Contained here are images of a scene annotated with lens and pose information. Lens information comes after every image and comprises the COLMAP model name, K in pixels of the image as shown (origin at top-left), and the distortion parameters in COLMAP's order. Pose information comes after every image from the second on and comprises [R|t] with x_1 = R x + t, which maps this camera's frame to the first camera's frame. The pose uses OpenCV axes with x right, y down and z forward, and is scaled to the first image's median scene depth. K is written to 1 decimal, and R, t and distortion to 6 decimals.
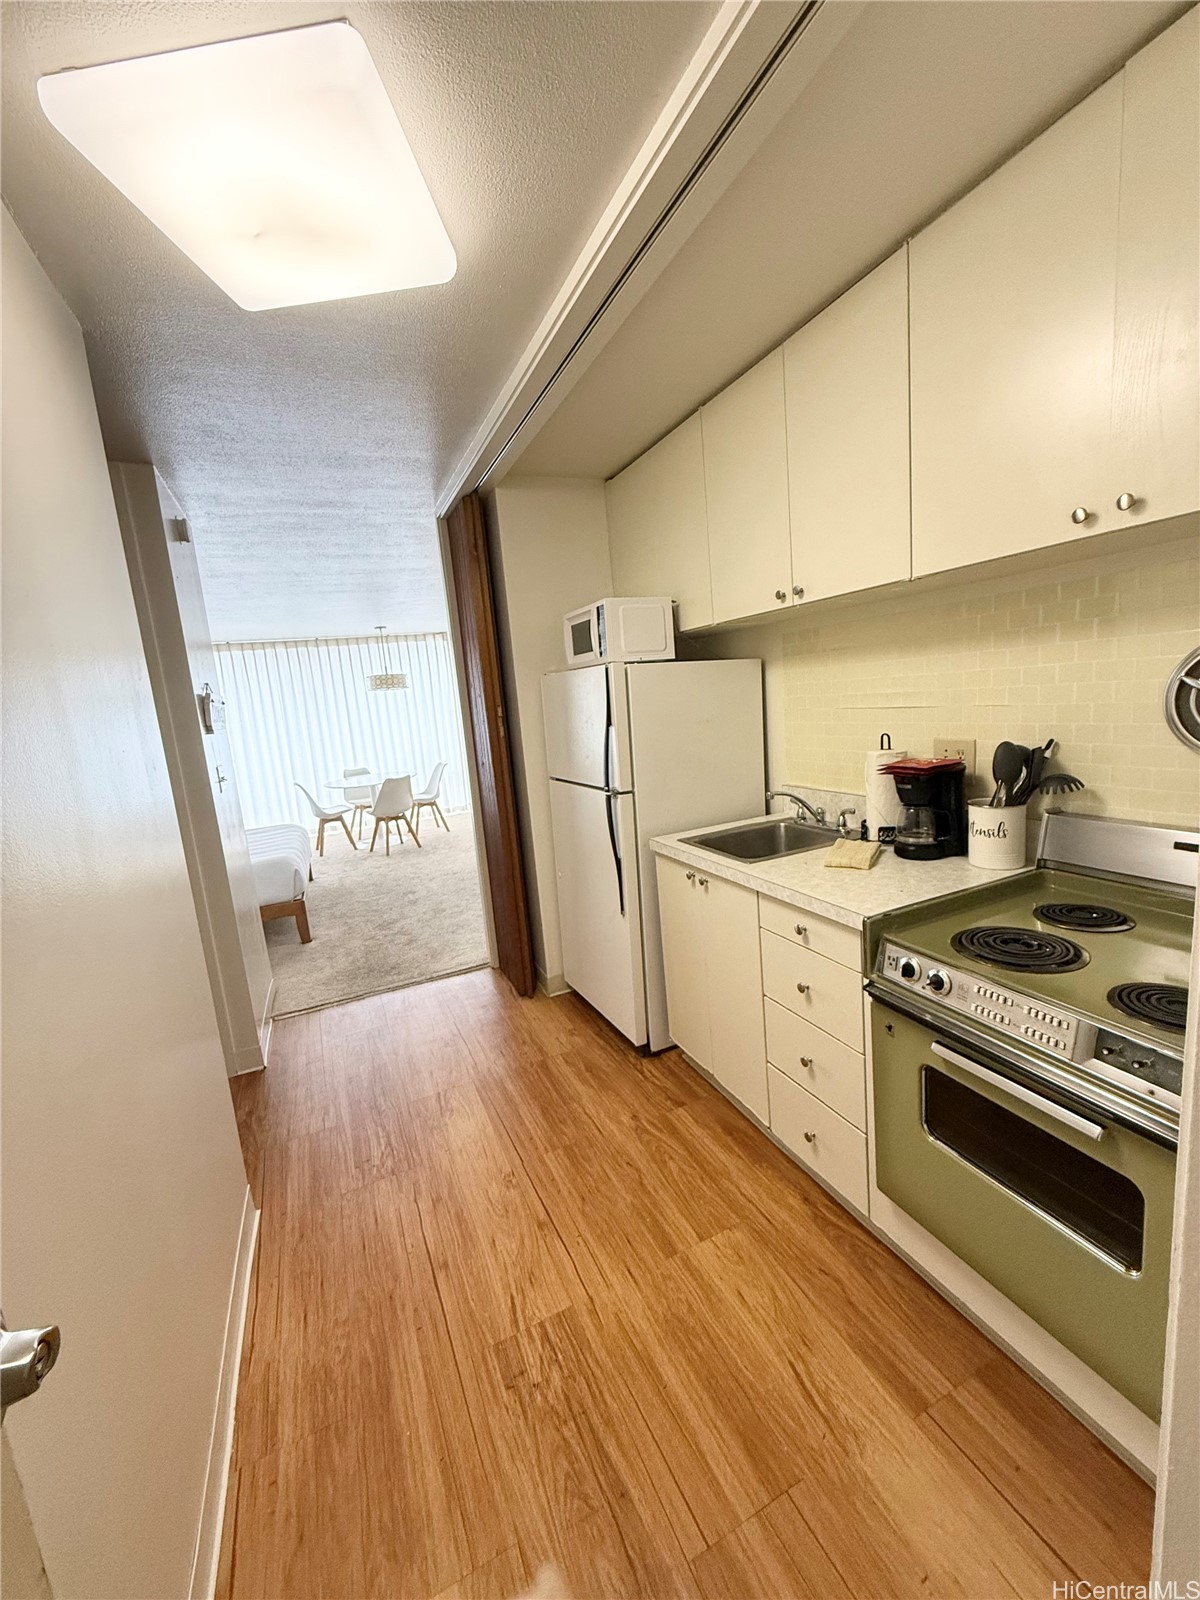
lens RADIAL K [[634.0, 0, 613.1], [0, 634.0, 809.2], [0, 0, 1]] dist [-0.010882, -0.000045]
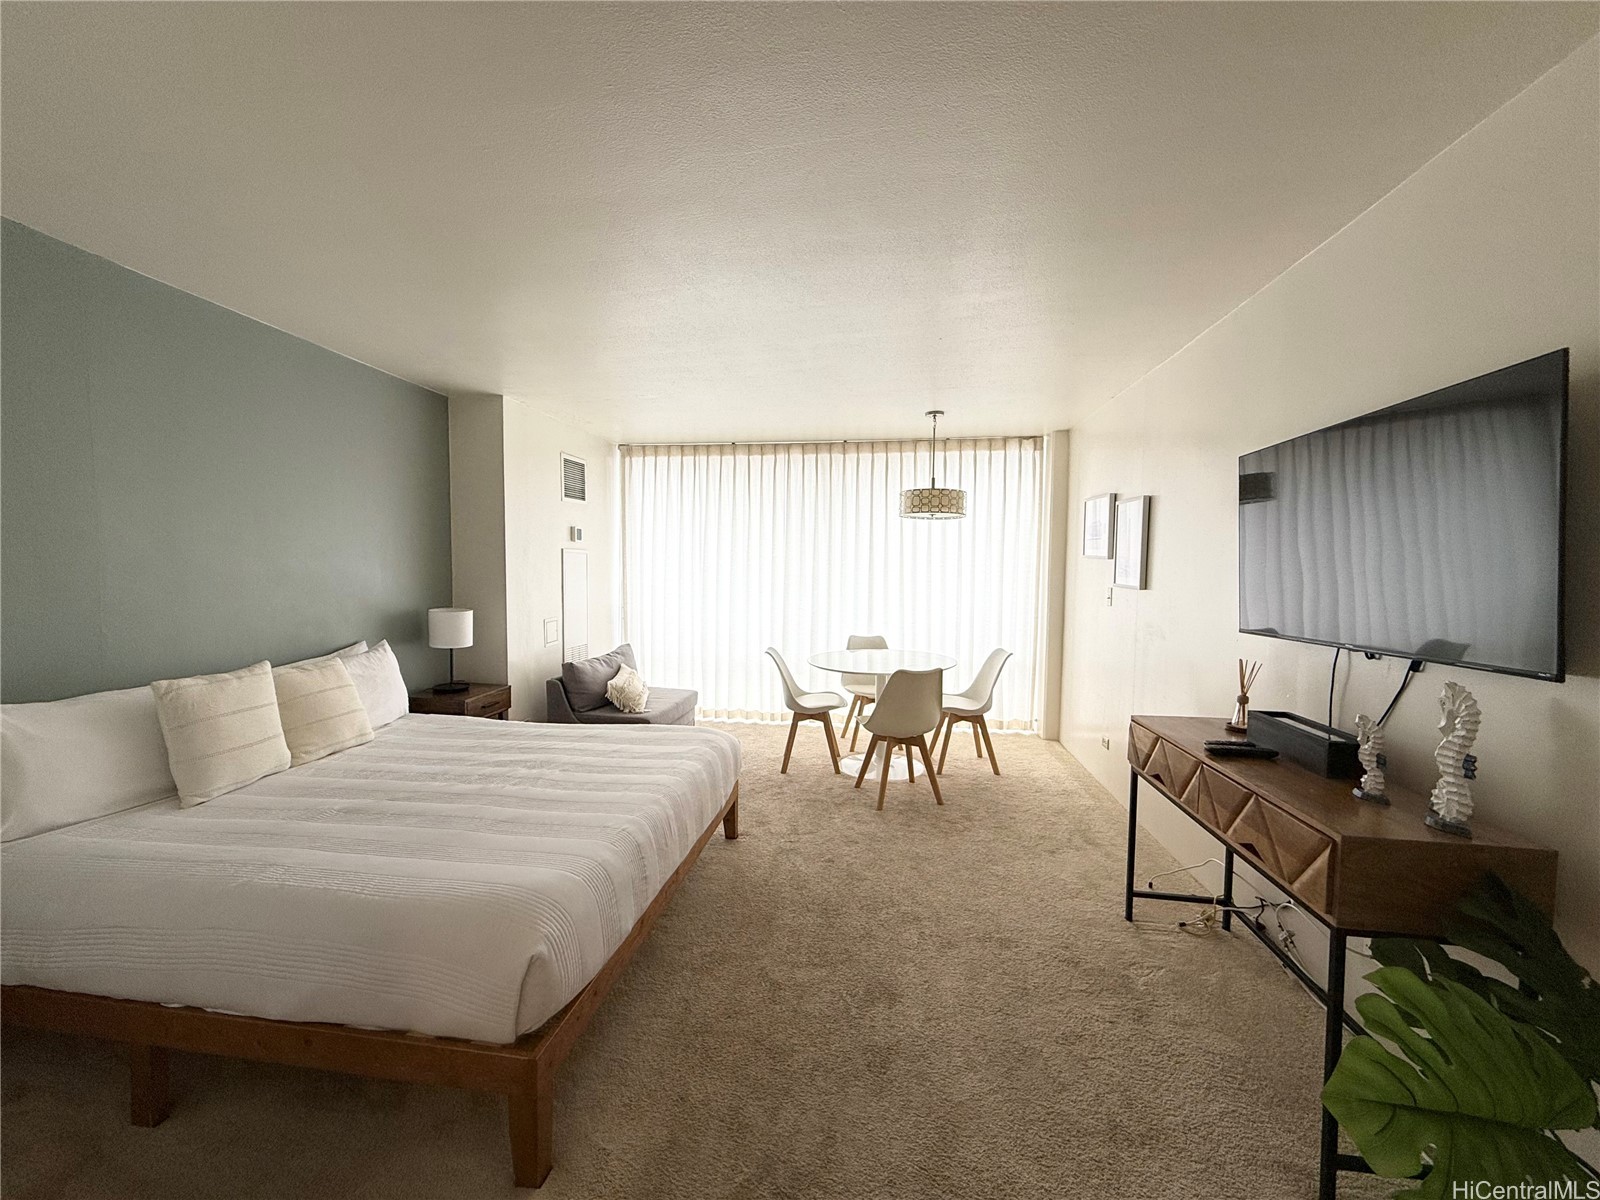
lens RADIAL K [[634.0, 0, 806.7], [0, 634.0, 608.0], [0, 0, 1]] dist [-0.010882, -0.000045]
pose [[0.845906, 0.117112, -0.520315, -0.139797], [-0.170856, 0.983683, -0.056363, -0.051492], [0.505224, 0.136577, 0.852112, 0.457485]]
